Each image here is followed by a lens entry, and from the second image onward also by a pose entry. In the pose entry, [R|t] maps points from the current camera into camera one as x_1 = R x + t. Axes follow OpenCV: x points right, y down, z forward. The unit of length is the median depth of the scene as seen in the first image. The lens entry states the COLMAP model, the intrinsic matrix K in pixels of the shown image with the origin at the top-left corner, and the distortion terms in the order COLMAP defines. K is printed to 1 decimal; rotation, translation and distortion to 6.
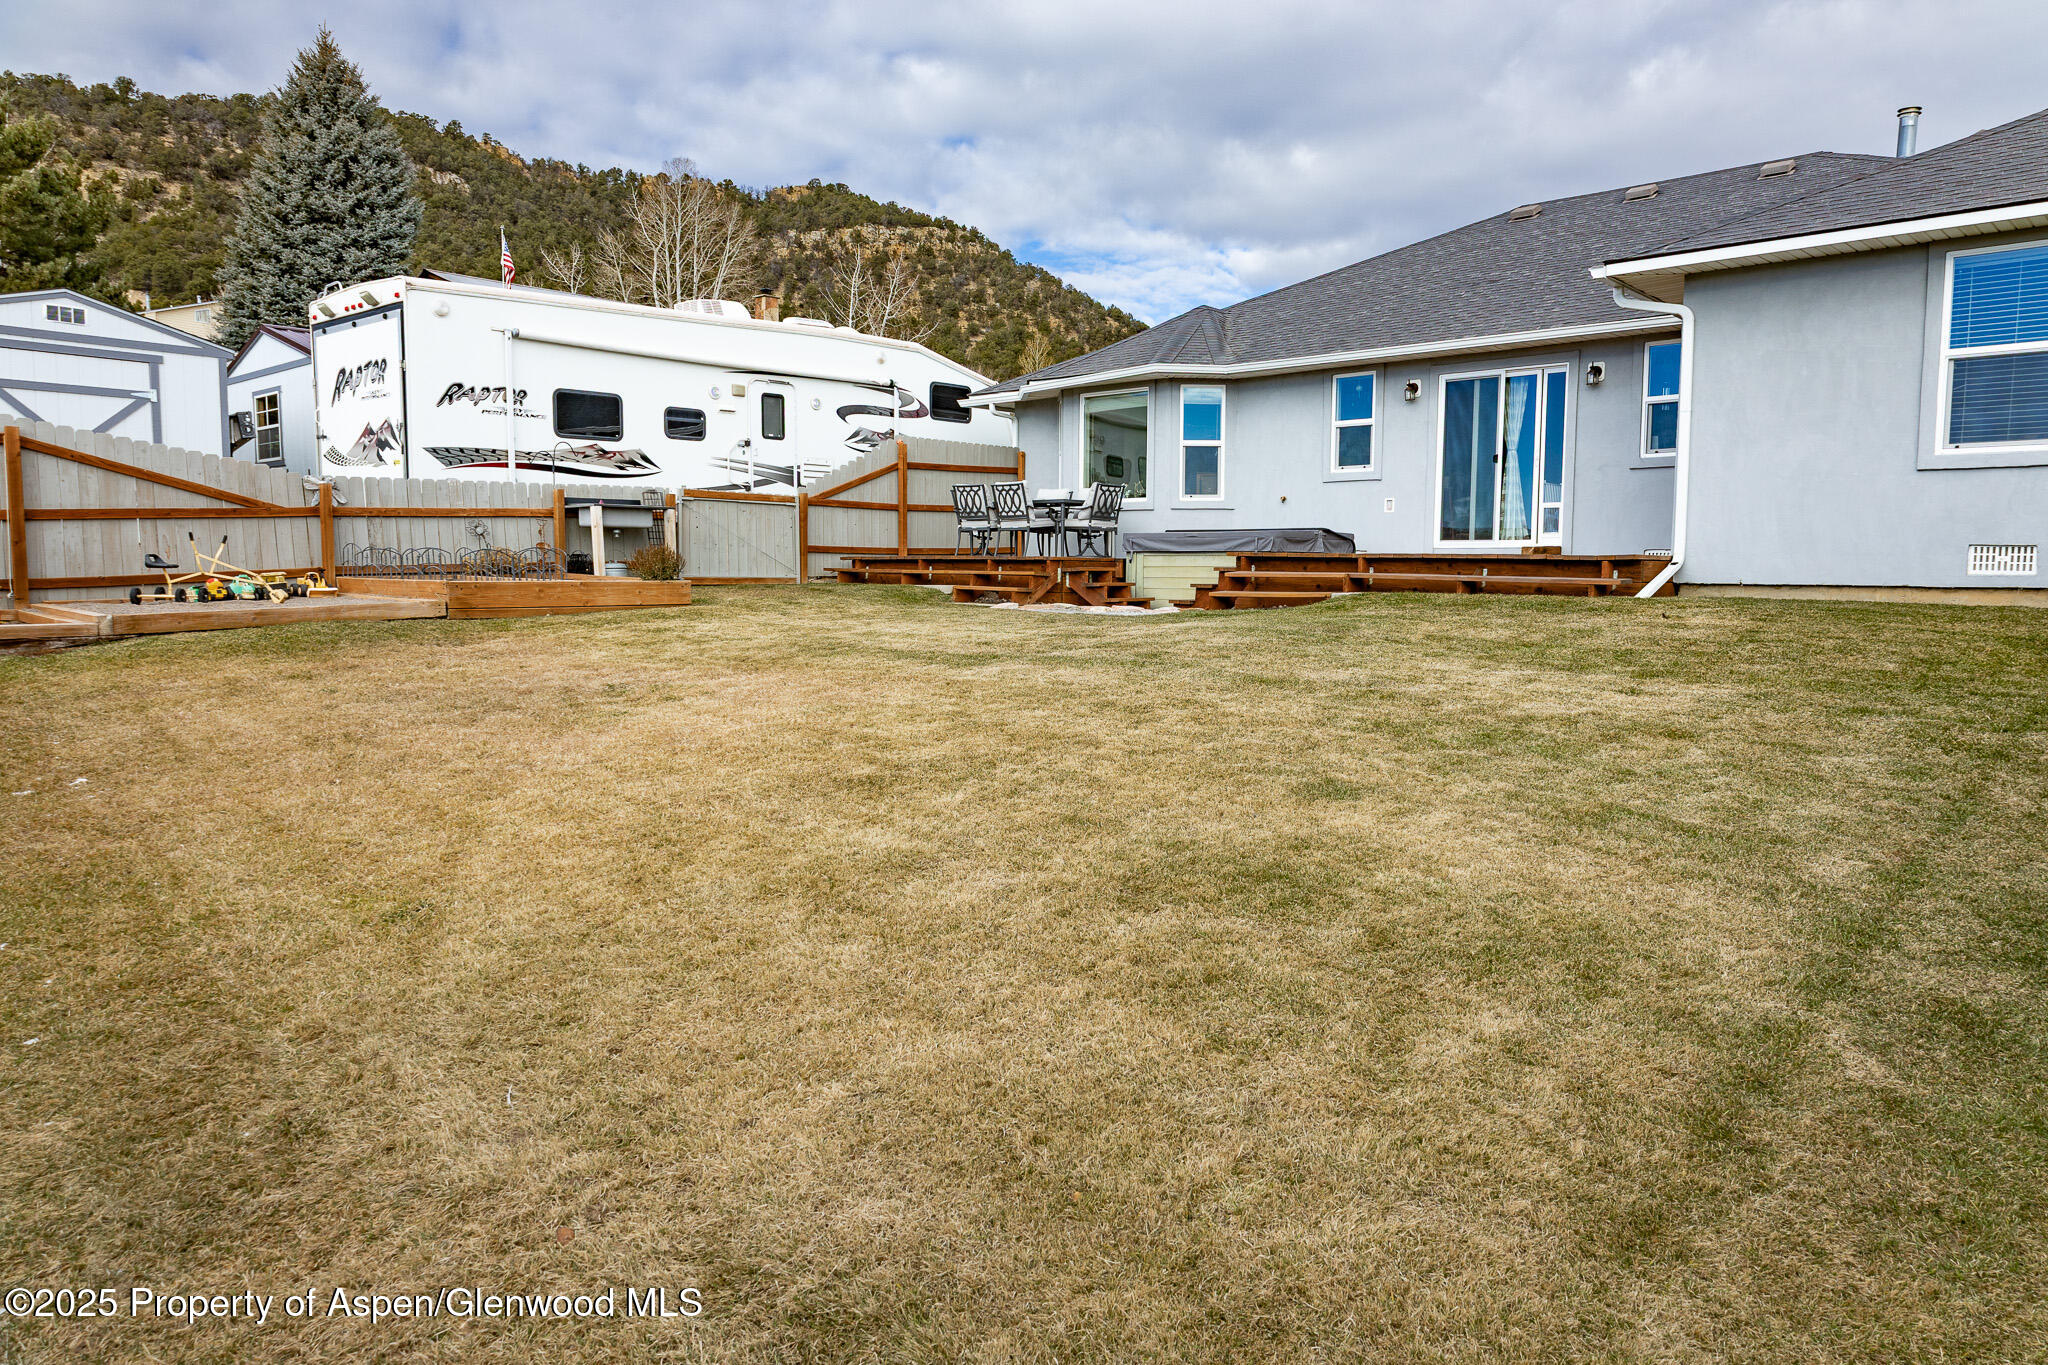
lens RADIAL K [[1333.5, 0, 1052.5], [0, 1333.5, 681.3], [0, 0, 1]] dist [-0.010488, 0.009172]
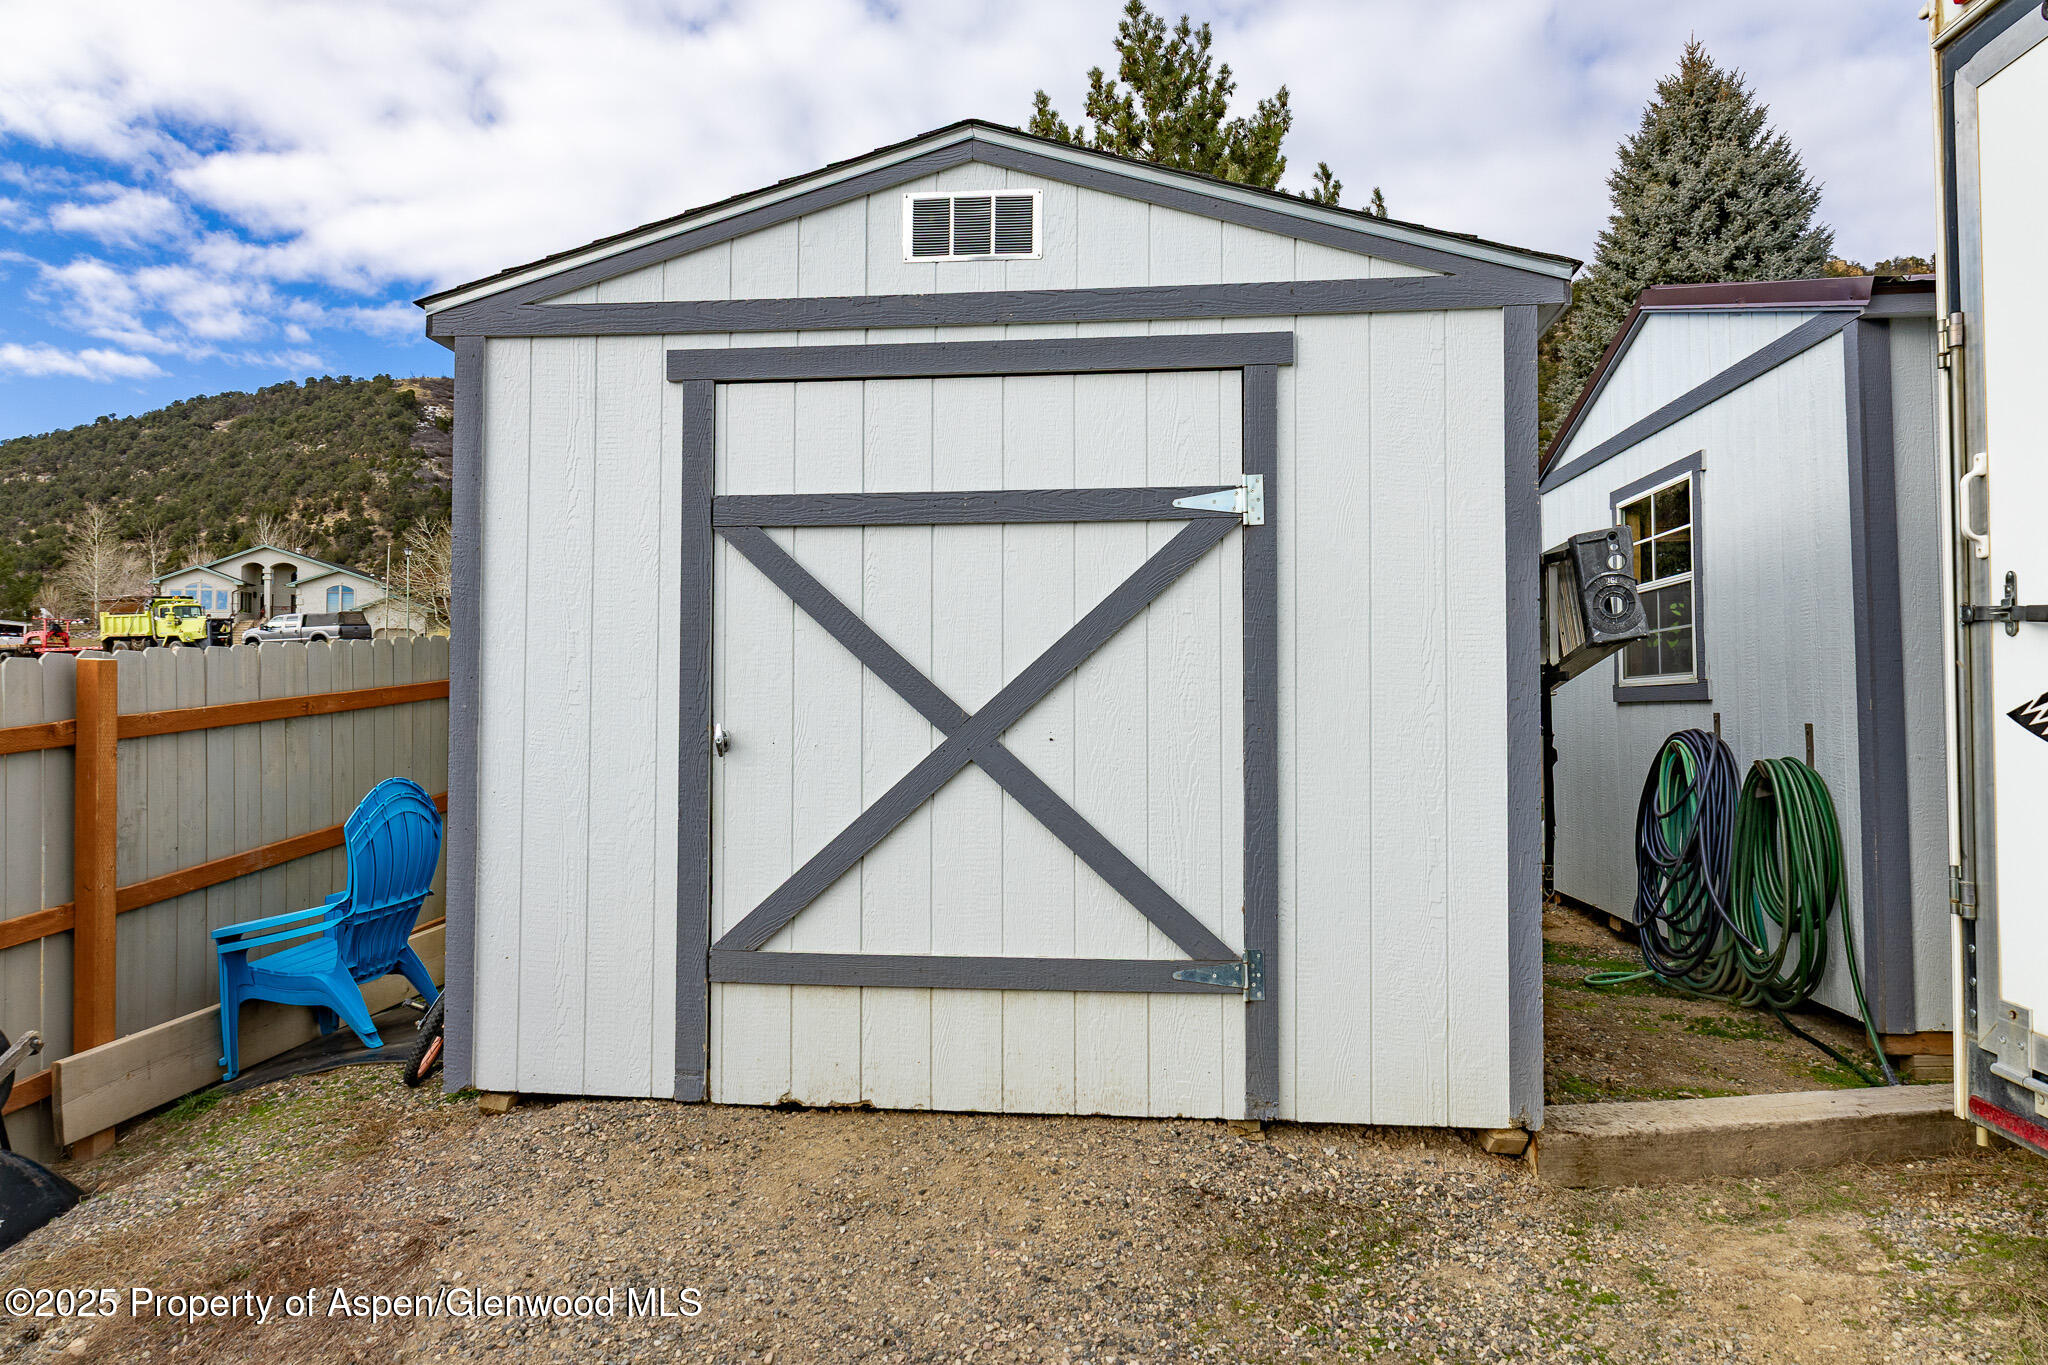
lens RADIAL K [[1340.7, 0, 1024.0], [0, 1340.7, 682.5], [0, 0, 1]] dist [-0.000379, 0.002623]
pose [[0.596926, -0.025266, -0.801899, -1.493470], [-0.059170, 0.995396, -0.075408, -0.475403], [0.800112, 0.092461, 0.592682, 2.429464]]
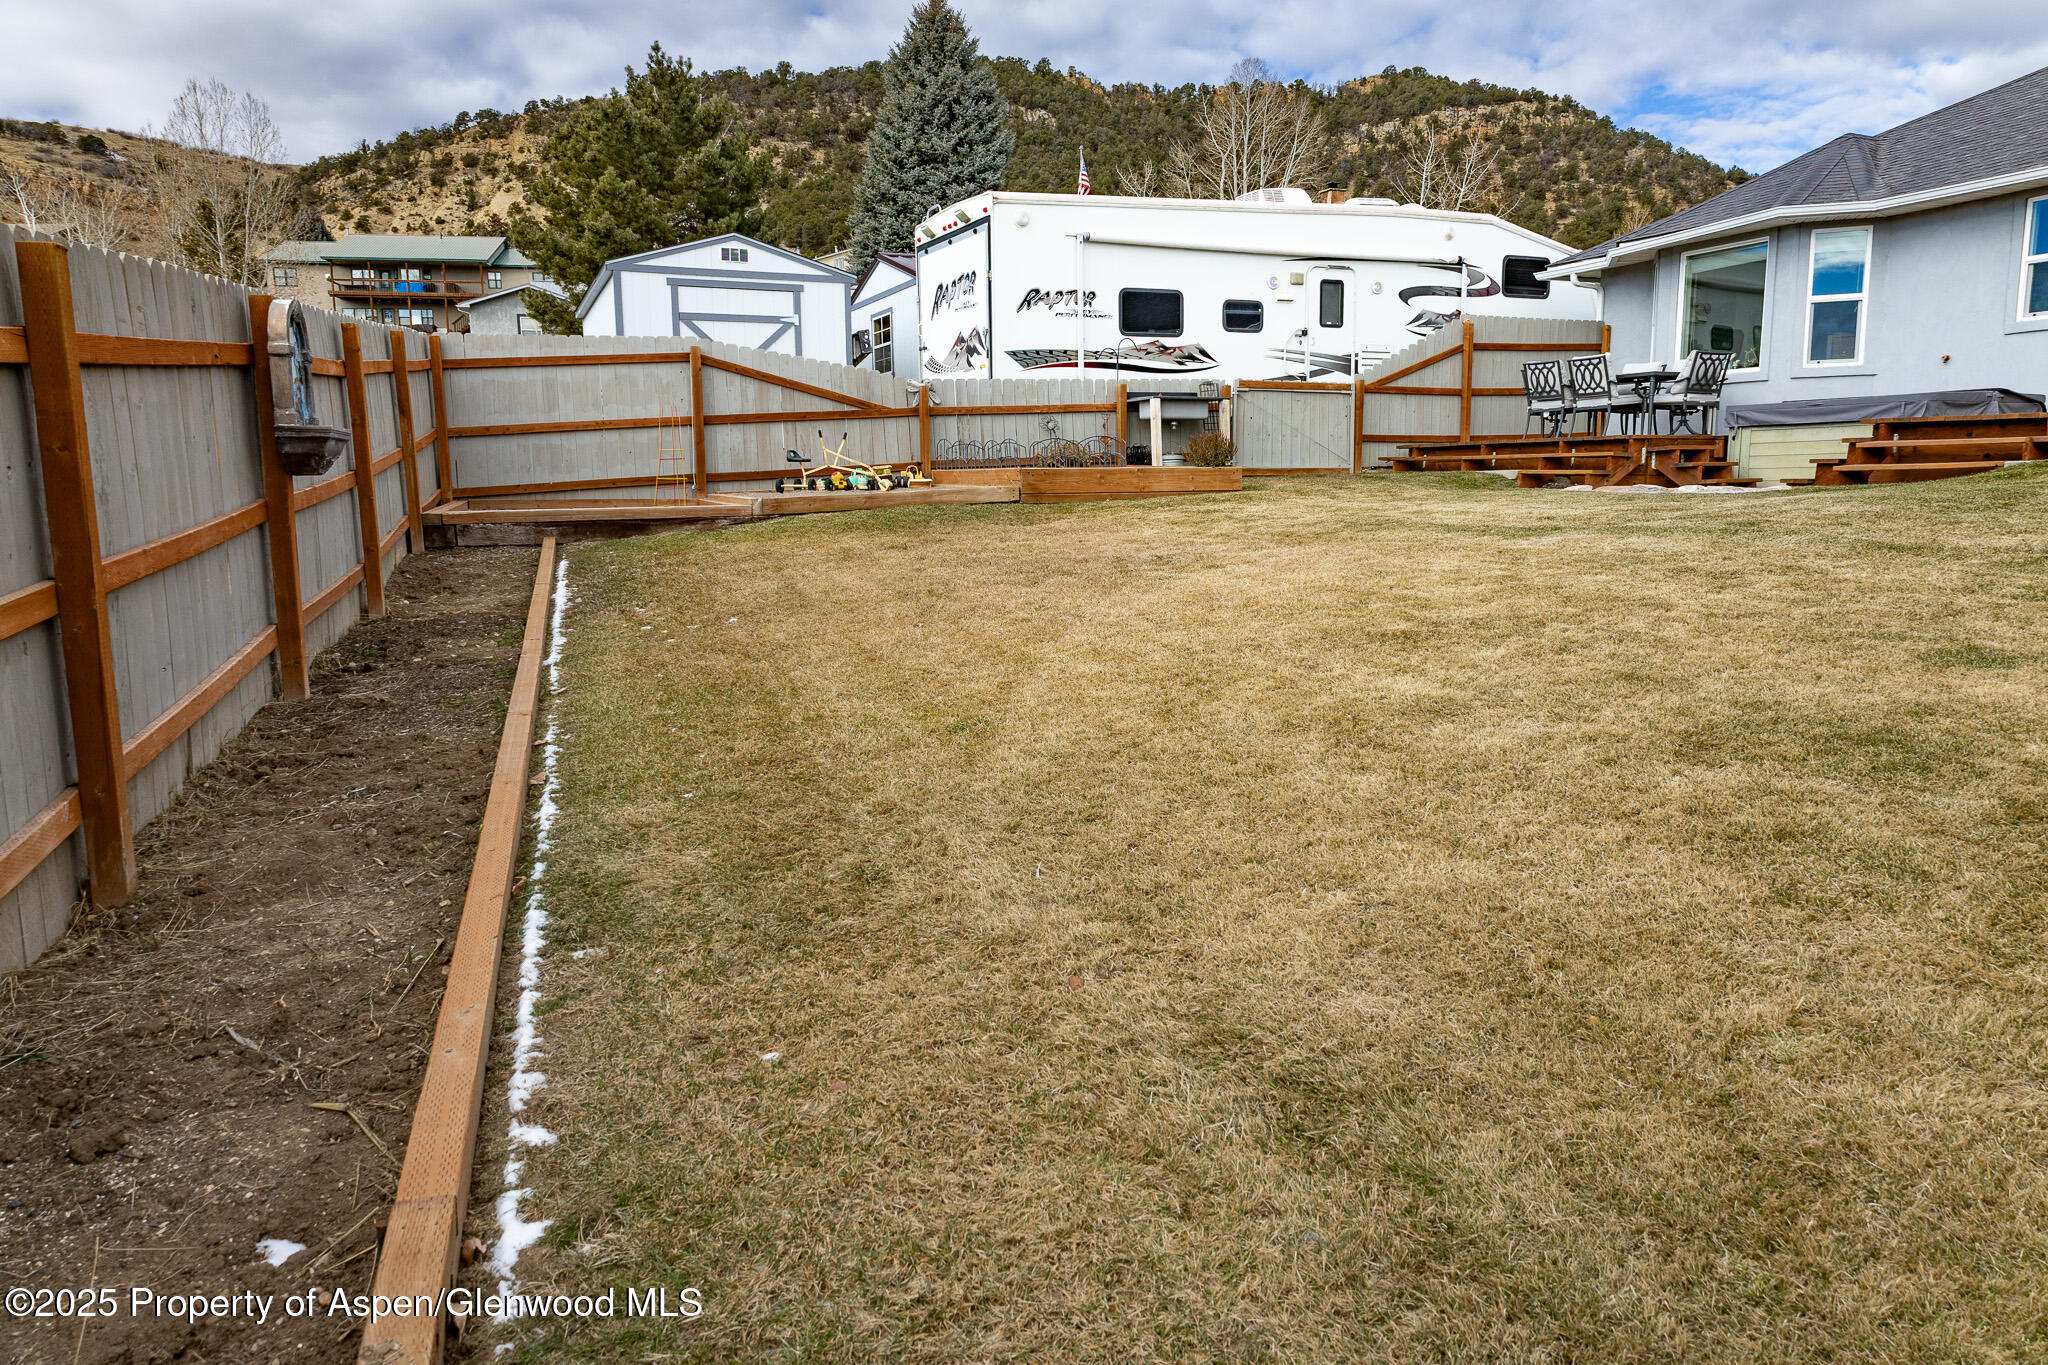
lens RADIAL K [[1341.2, 0, 1024.0], [0, 1341.2, 682.5], [0, 0, 1]] dist [-0.013037, 0.001811]
pose [[0.908708, 0.045503, -0.414944, 0.017269], [-0.018253, 0.997421, 0.069406, 0.048925], [0.417032, -0.055496, 0.907196, 0.005334]]
